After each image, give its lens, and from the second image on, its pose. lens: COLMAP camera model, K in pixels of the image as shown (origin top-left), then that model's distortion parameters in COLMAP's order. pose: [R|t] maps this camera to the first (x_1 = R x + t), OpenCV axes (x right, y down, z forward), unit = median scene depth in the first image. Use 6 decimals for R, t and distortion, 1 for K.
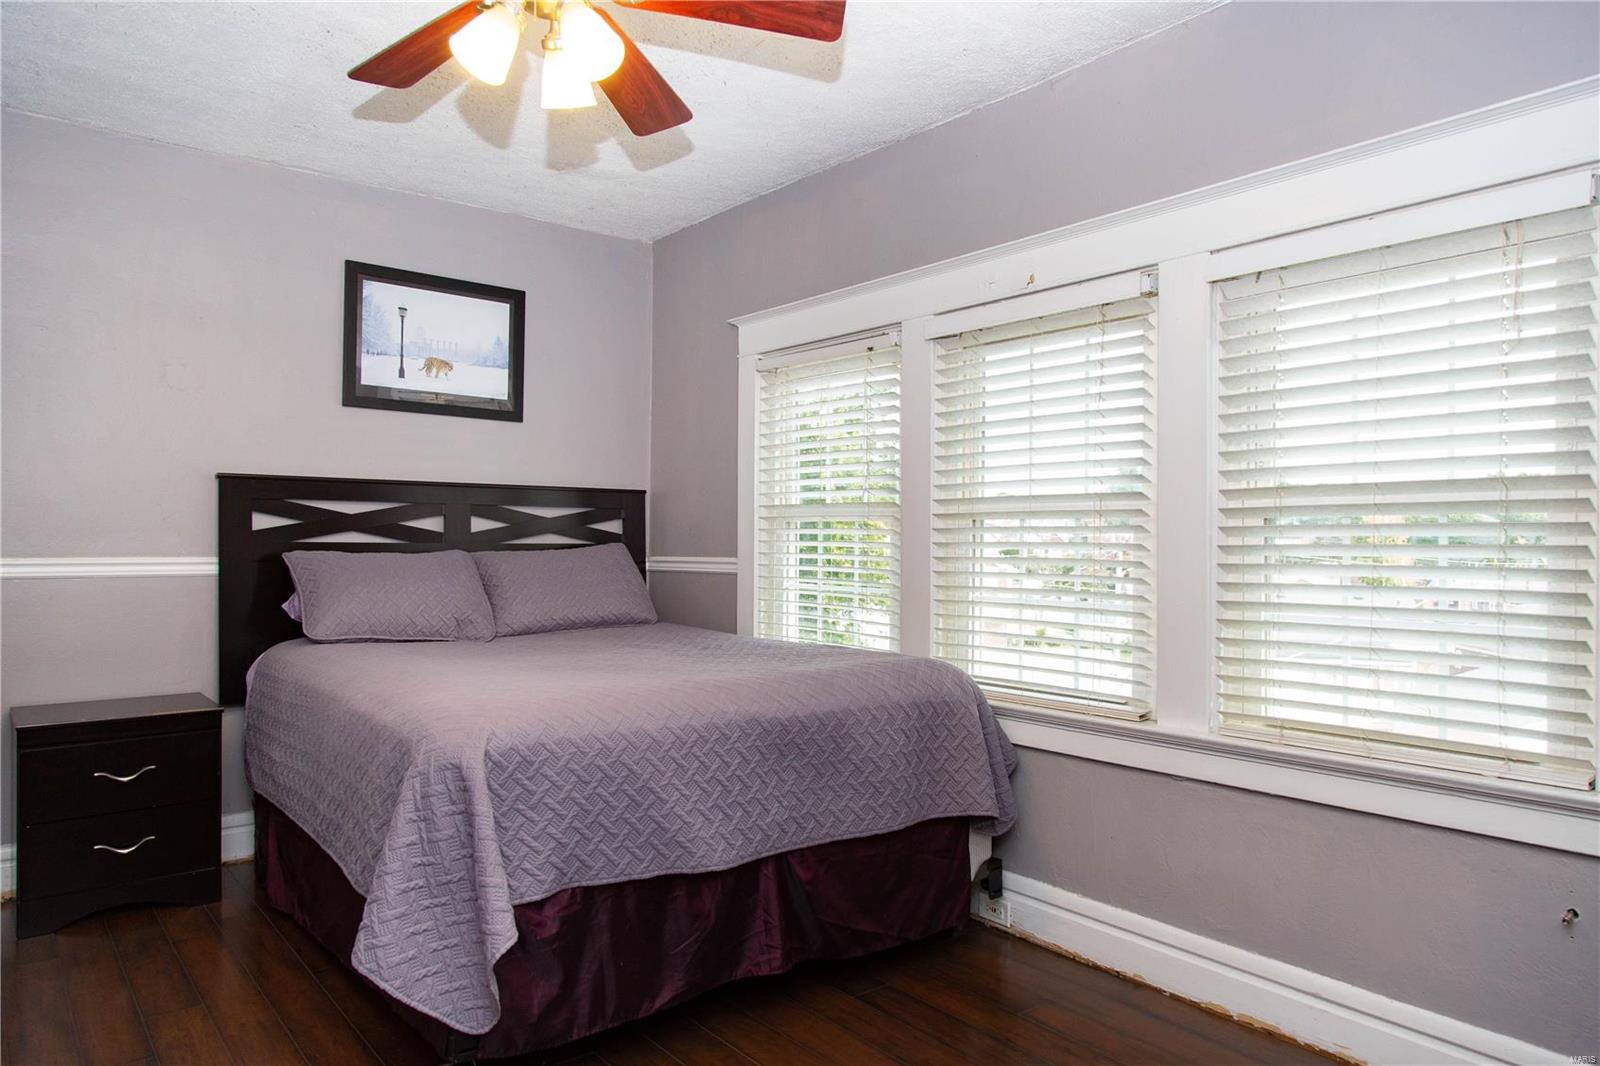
lens RADIAL K [[1061.9, 0, 780.2], [0, 1061.9, 529.4], [0, 0, 1]] dist [0.006593, 0.001067]
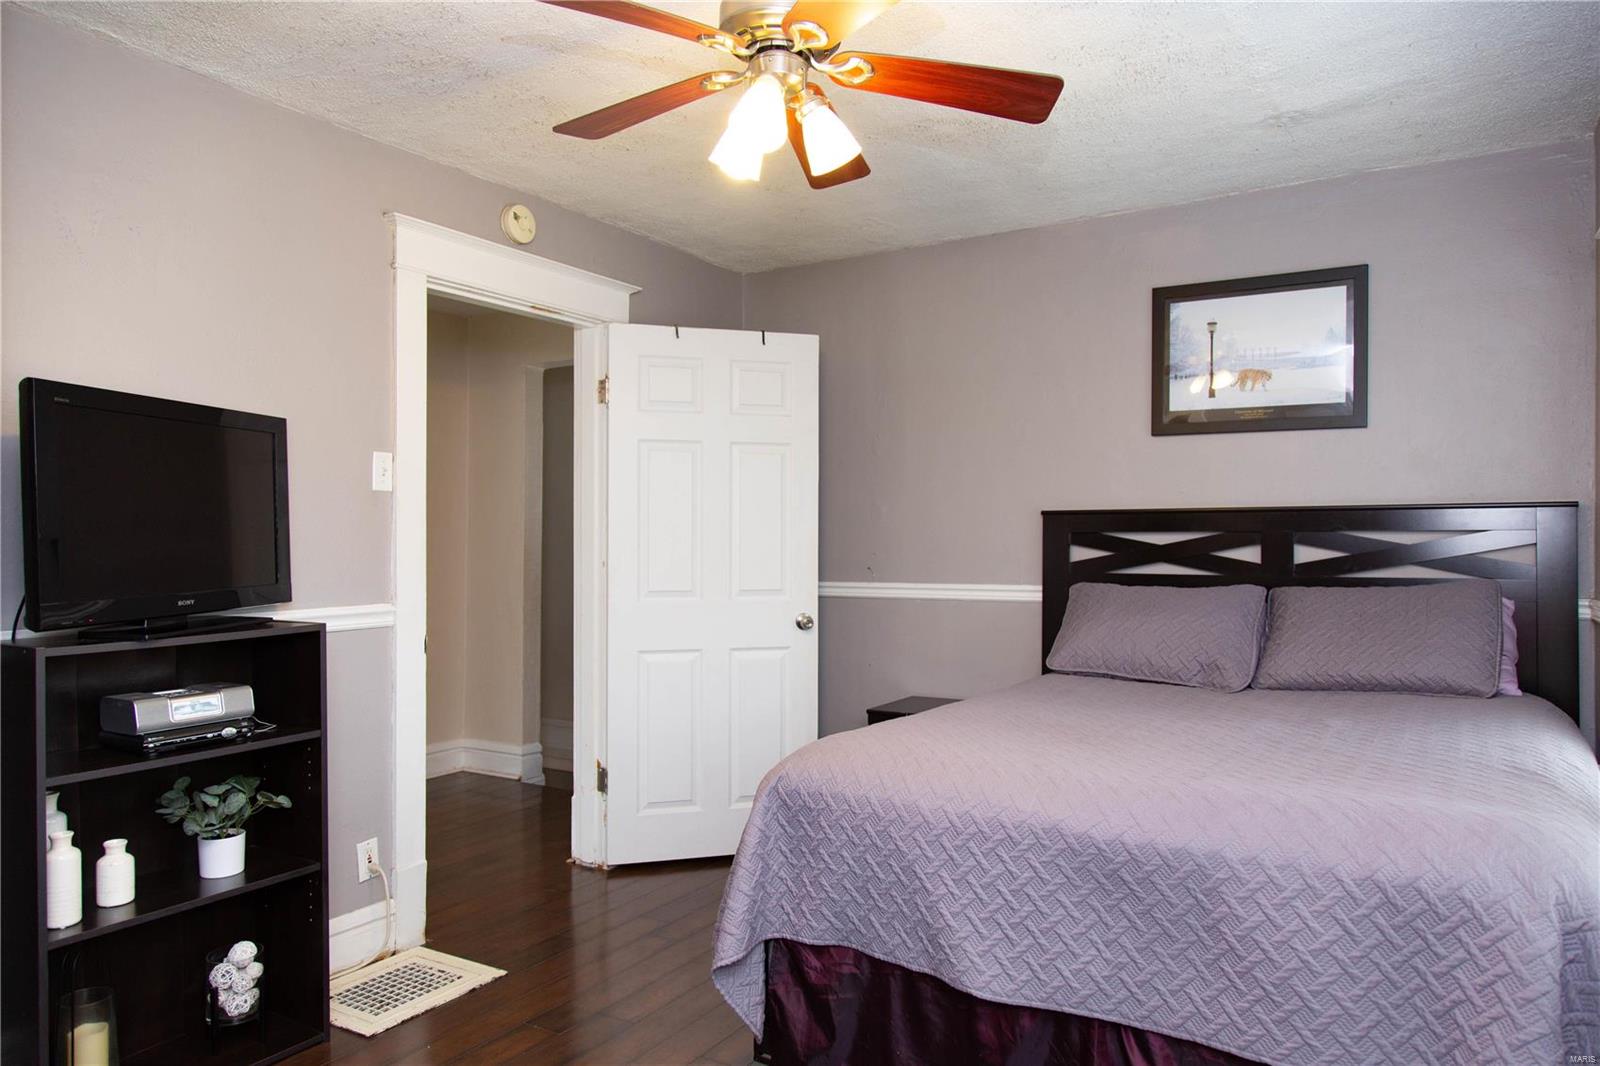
lens RADIAL K [[1054.8, 0, 804.3], [0, 1054.8, 541.1], [0, 0, 1]] dist [0.020735, 0.005687]
pose [[0.361511, -0.007556, -0.932337, 0.388608], [0.015688, 0.999875, -0.002021, -0.021055], [0.932236, -0.013896, 0.361584, 0.336214]]
